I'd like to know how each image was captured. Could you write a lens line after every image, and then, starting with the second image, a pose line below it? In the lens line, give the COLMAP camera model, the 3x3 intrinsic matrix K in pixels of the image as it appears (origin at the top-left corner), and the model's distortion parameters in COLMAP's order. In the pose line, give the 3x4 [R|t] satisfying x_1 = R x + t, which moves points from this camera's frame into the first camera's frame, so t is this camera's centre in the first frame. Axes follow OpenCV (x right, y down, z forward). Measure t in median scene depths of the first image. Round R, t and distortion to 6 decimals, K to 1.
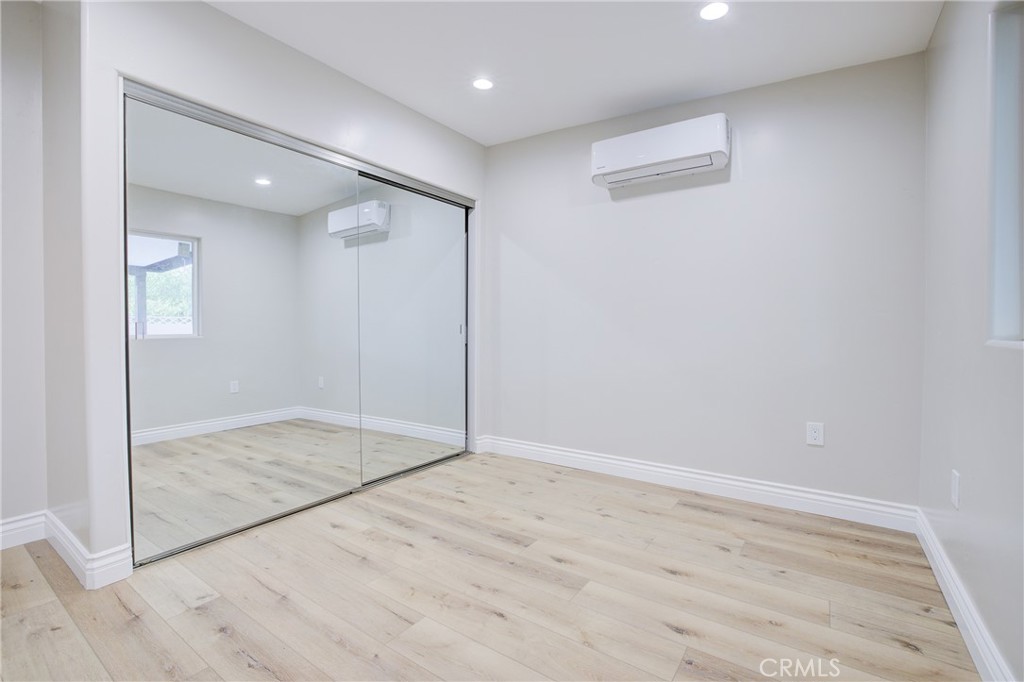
lens RADIAL K [[449.5, 0, 529.1], [0, 449.5, 339.3], [0, 0, 1]] dist [-0.034518, 0.016006]
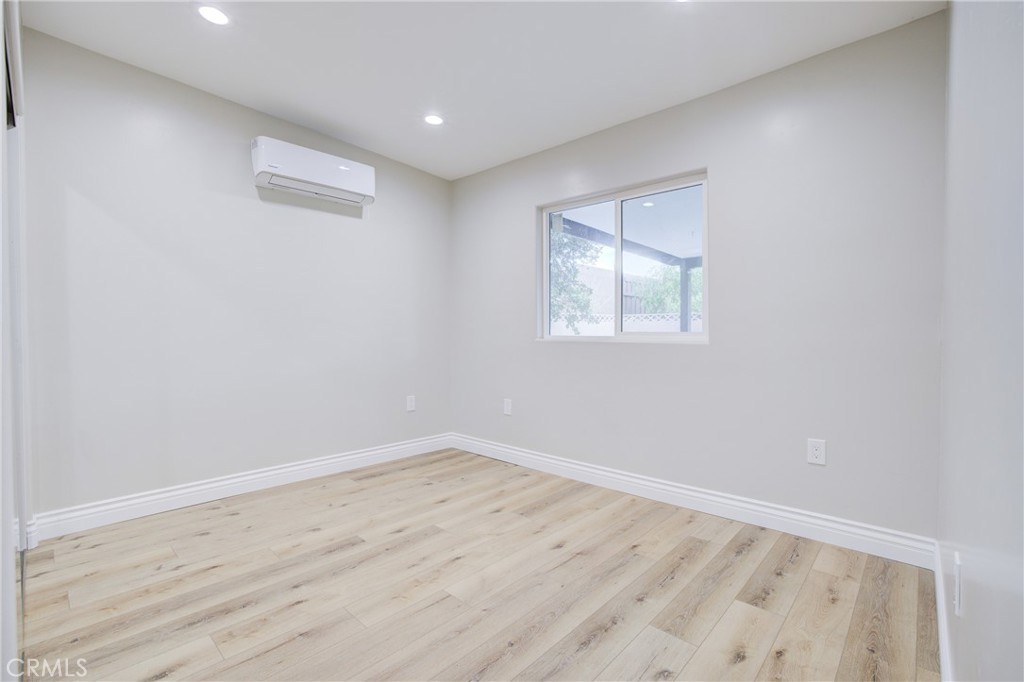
lens RADIAL K [[449.5, 0, 529.1], [0, 449.5, 339.3], [0, 0, 1]] dist [-0.034518, 0.016006]
pose [[0.133847, -0.007763, 0.990972, -0.918005], [0.023233, 0.999719, 0.004693, -0.004922], [-0.990730, 0.022395, 0.133989, 0.434772]]
